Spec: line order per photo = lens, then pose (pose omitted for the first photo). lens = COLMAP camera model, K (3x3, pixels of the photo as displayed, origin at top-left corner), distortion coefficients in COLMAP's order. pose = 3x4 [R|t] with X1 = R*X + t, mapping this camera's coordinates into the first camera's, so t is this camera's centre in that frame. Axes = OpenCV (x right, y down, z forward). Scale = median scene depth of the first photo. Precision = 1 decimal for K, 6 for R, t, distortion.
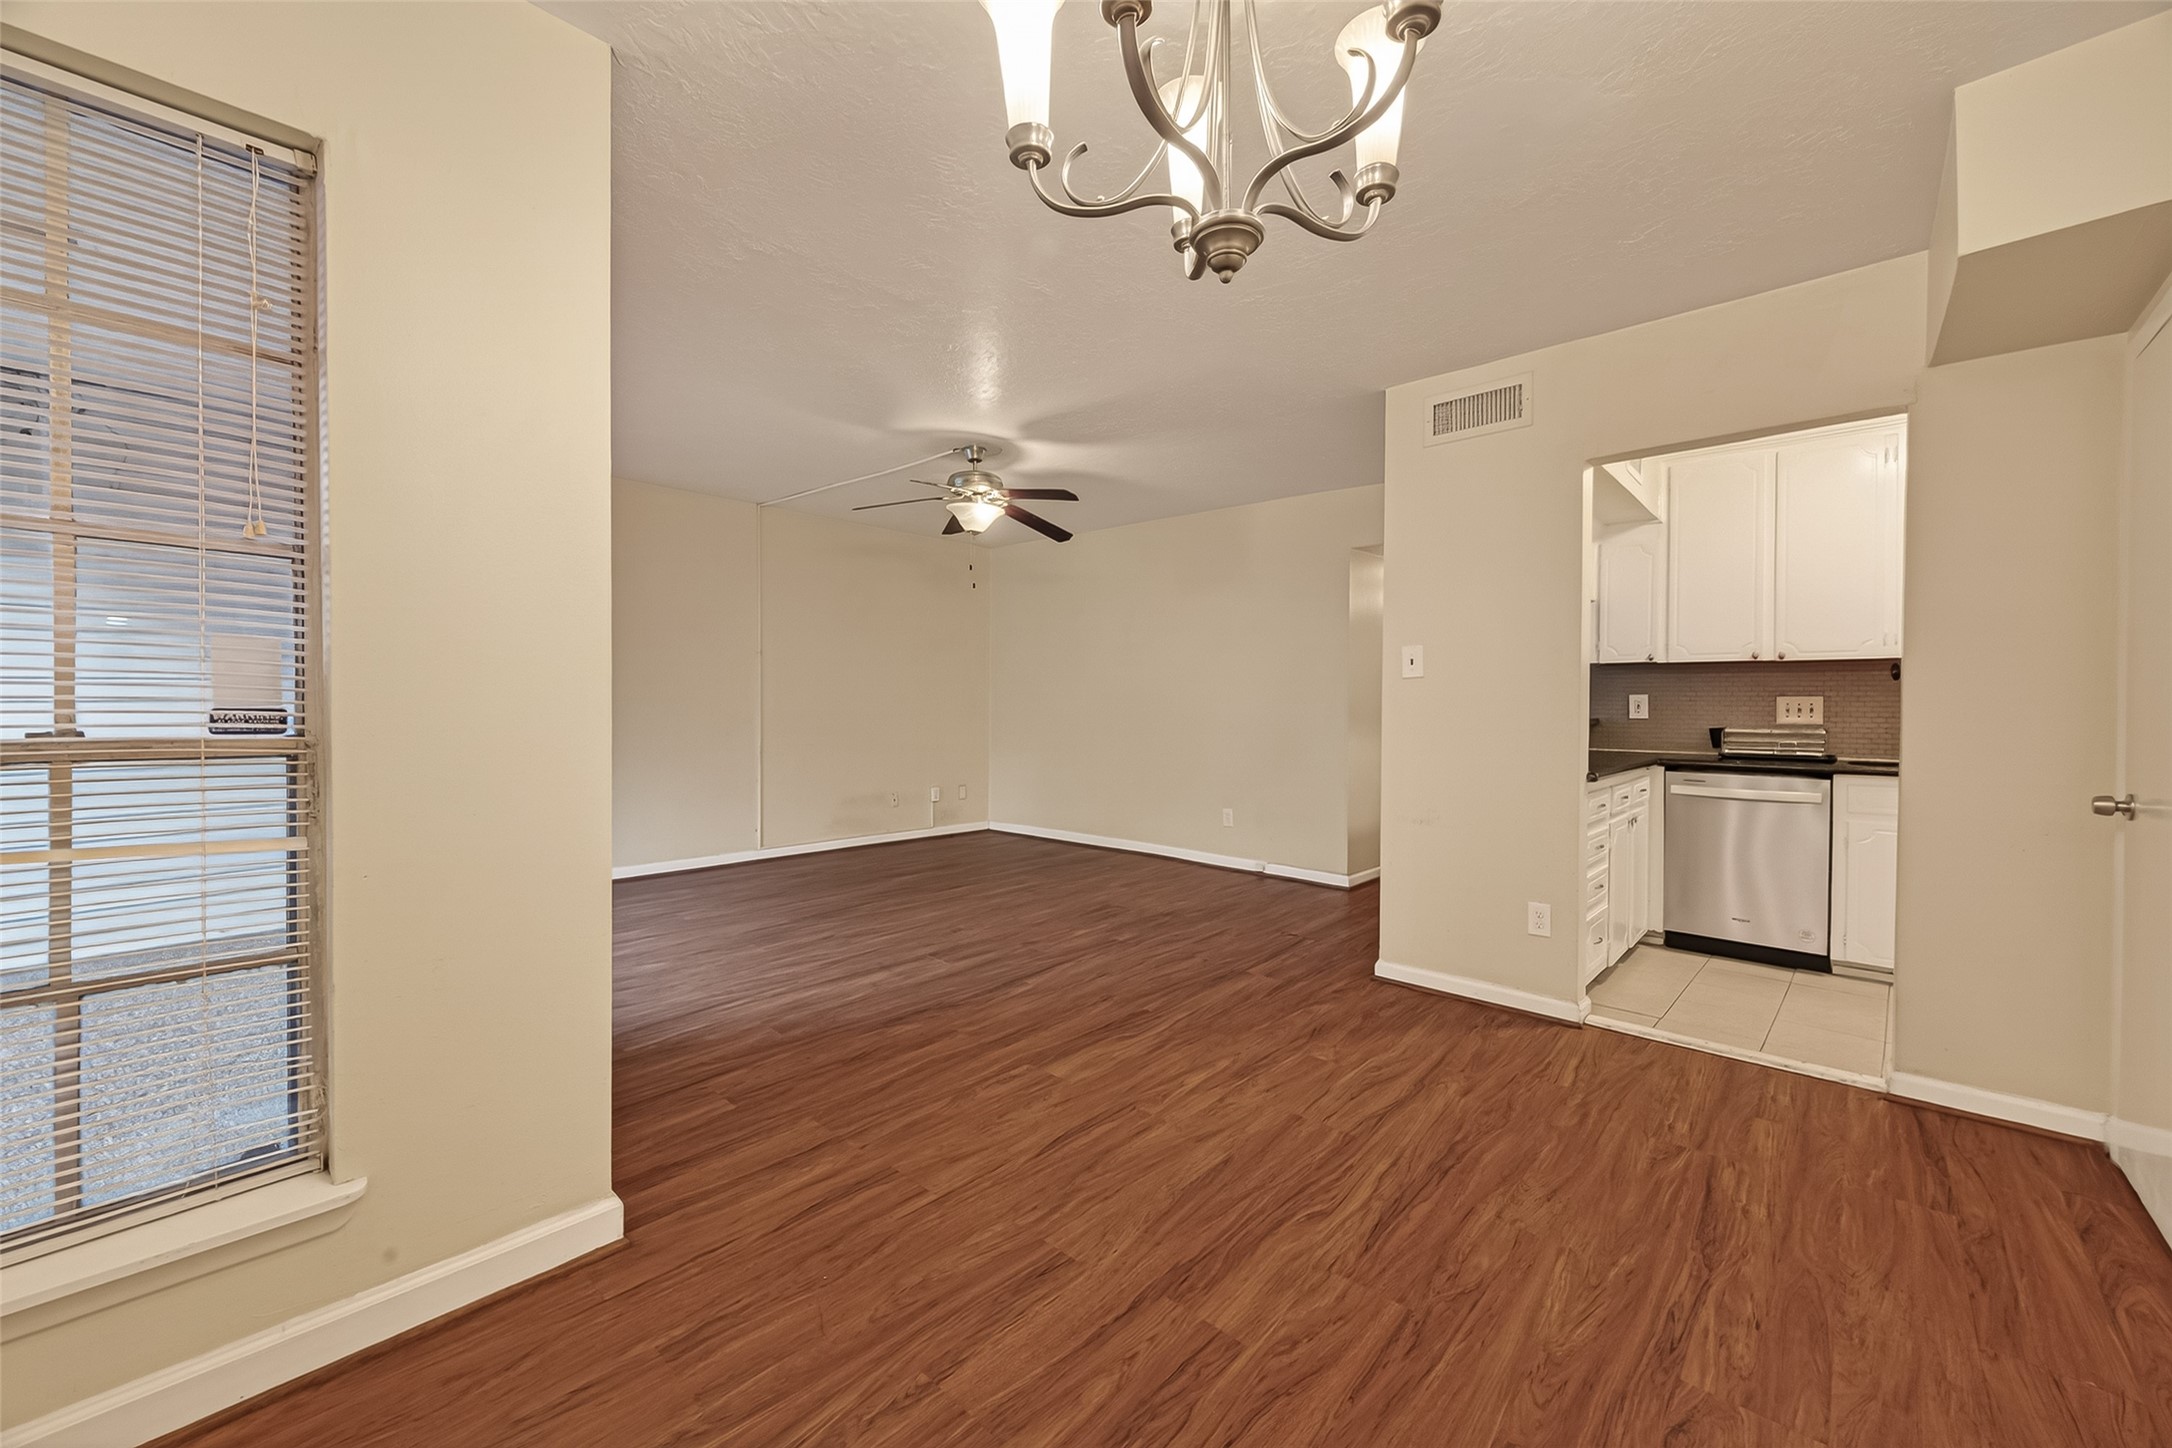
lens RADIAL K [[852.8, 0, 1078.0], [0, 852.8, 716.3], [0, 0, 1]] dist [0.005675, -0.001920]
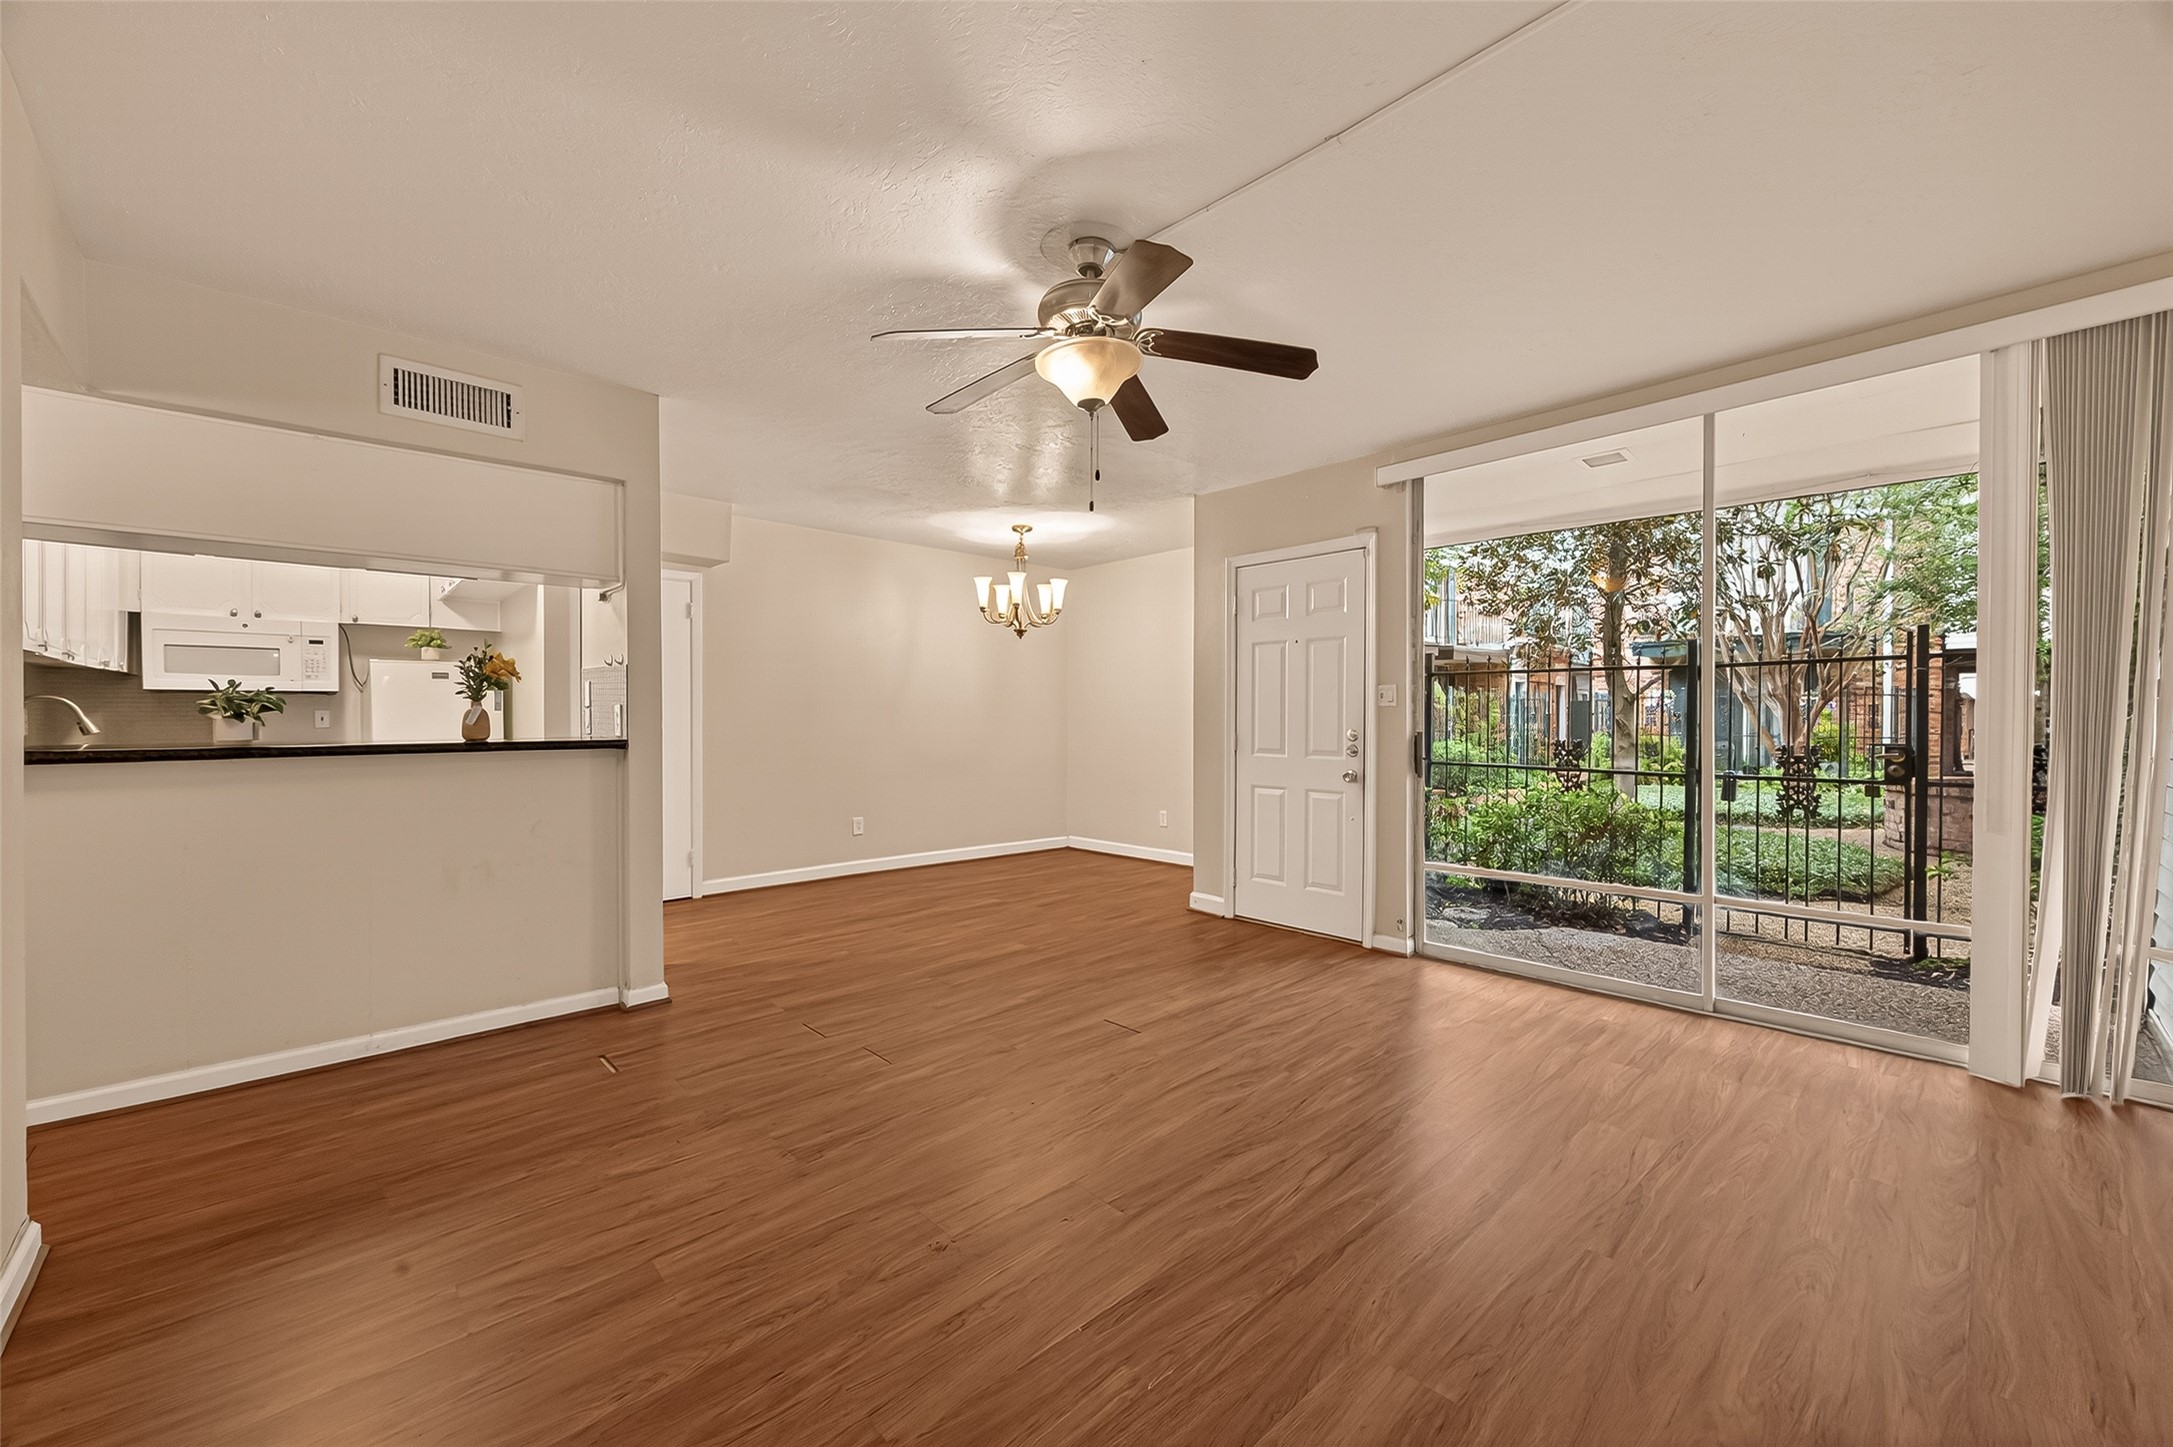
lens RADIAL K [[853.2, 0, 1072.6], [0, 853.2, 717.0], [0, 0, 1]] dist [0.005675, -0.001920]
pose [[-0.995331, -0.010077, 0.095995, -0.269425], [-0.008206, 0.999769, 0.019867, -0.055093], [-0.096173, 0.018986, -0.995184, 2.542682]]
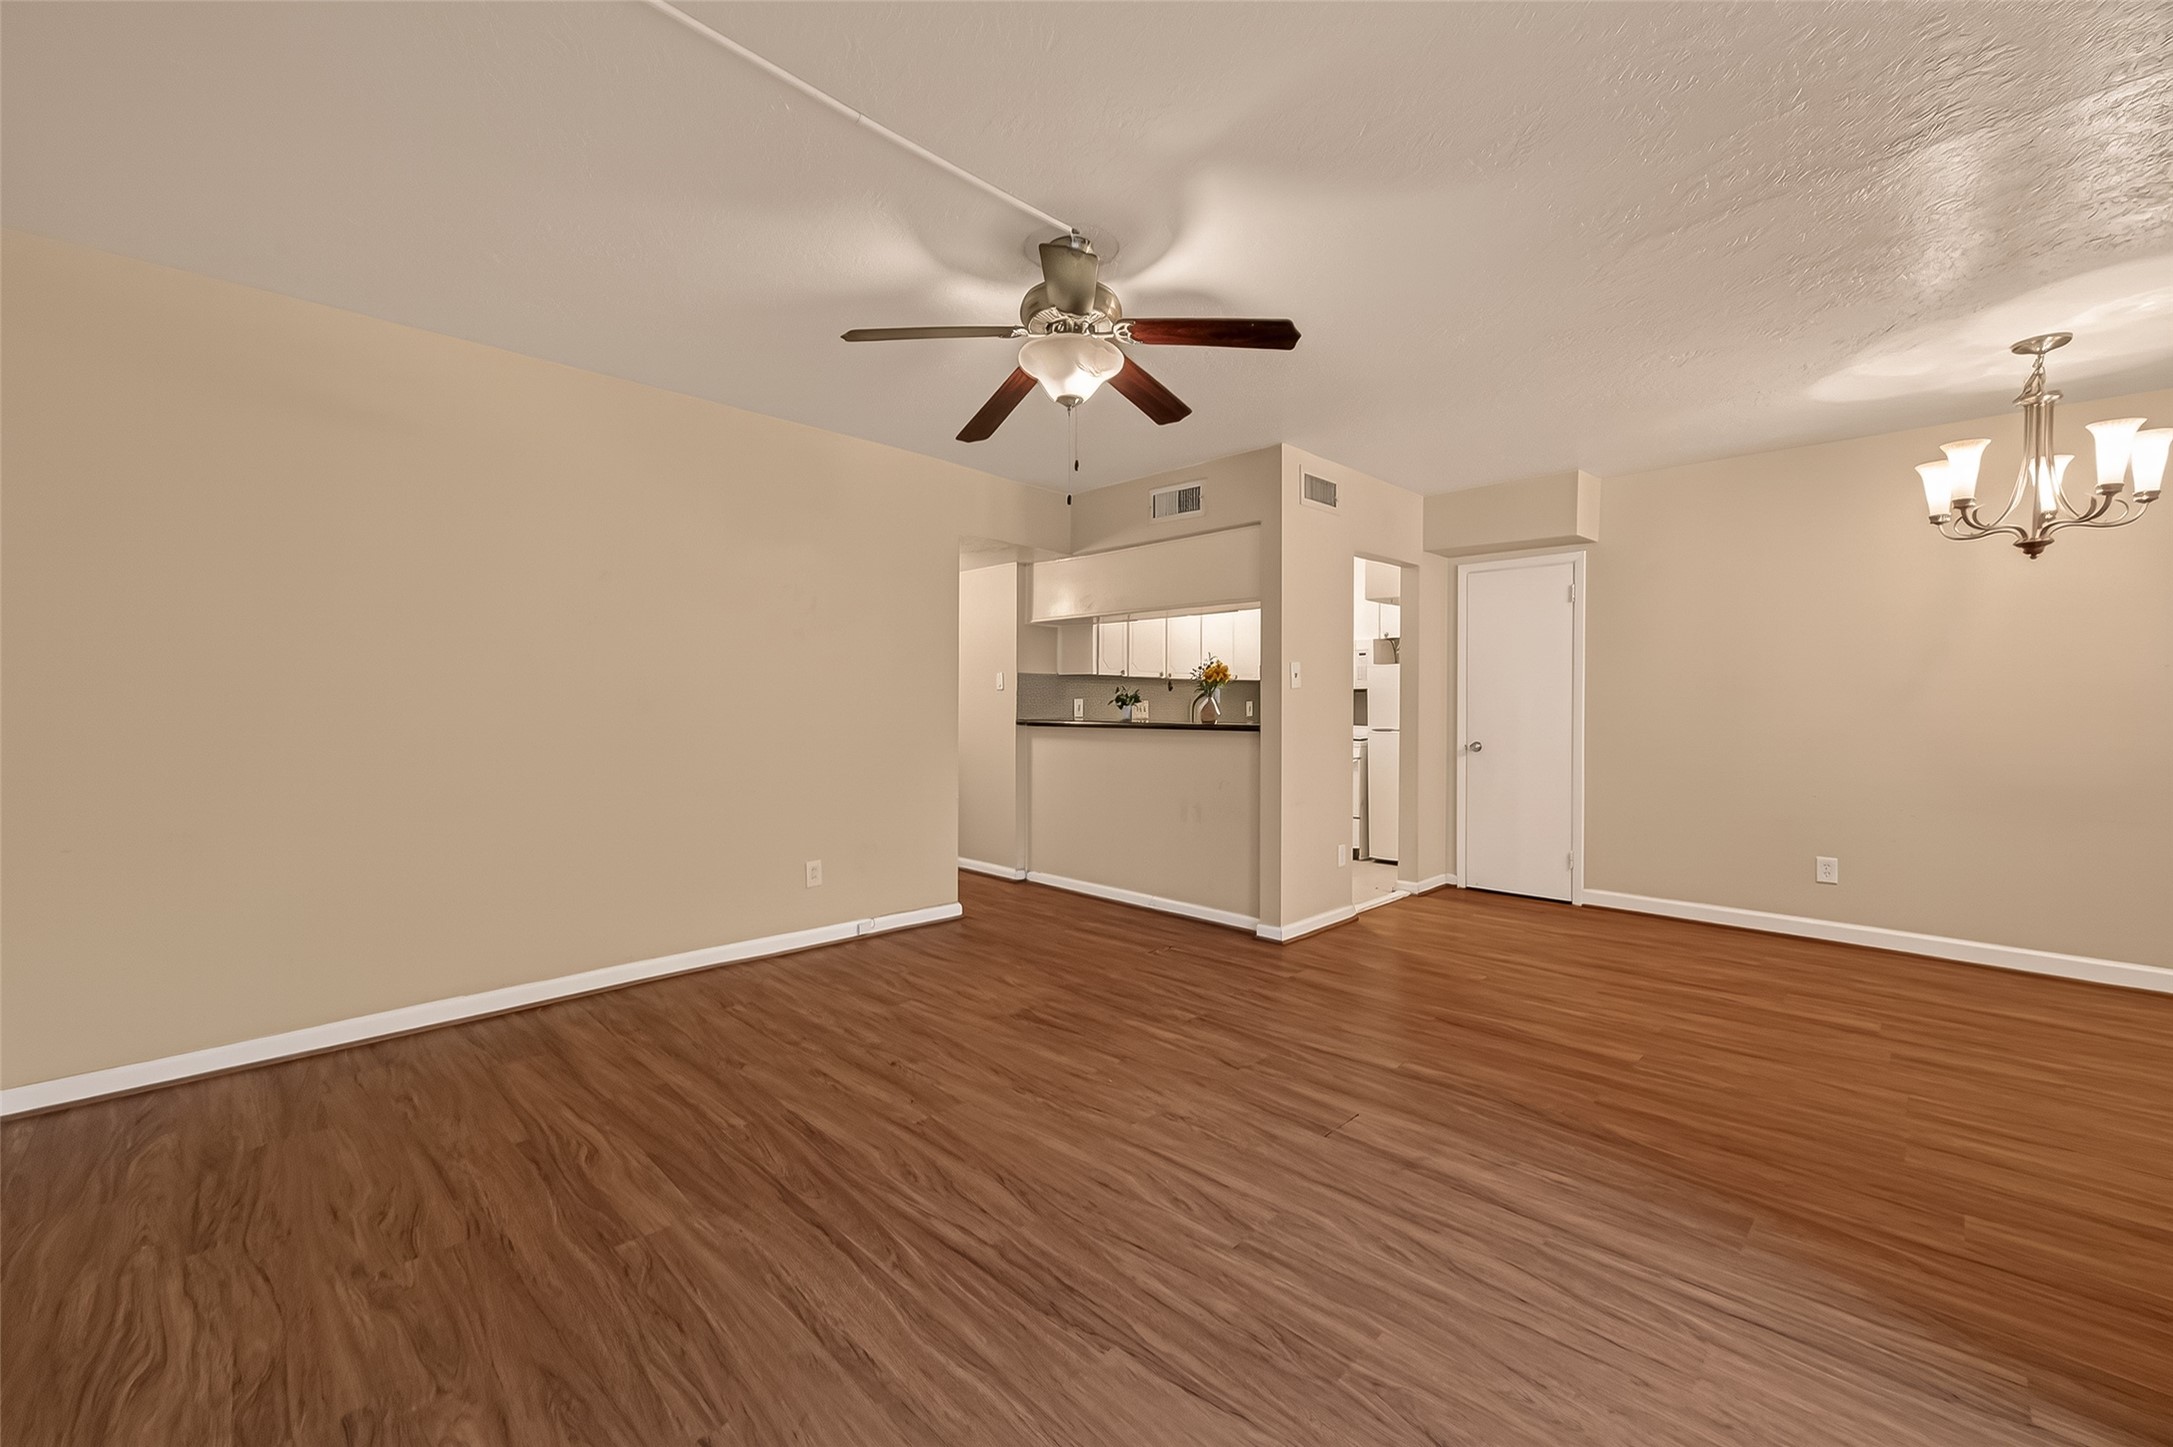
lens RADIAL K [[853.2, 0, 1096.9], [0, 853.2, 727.7], [0, 0, 1]] dist [0.005675, -0.001920]
pose [[0.045036, -0.036813, 0.998307, -1.101297], [0.015954, 0.999220, 0.036127, -0.051566], [-0.998858, 0.014300, 0.045588, 1.583388]]
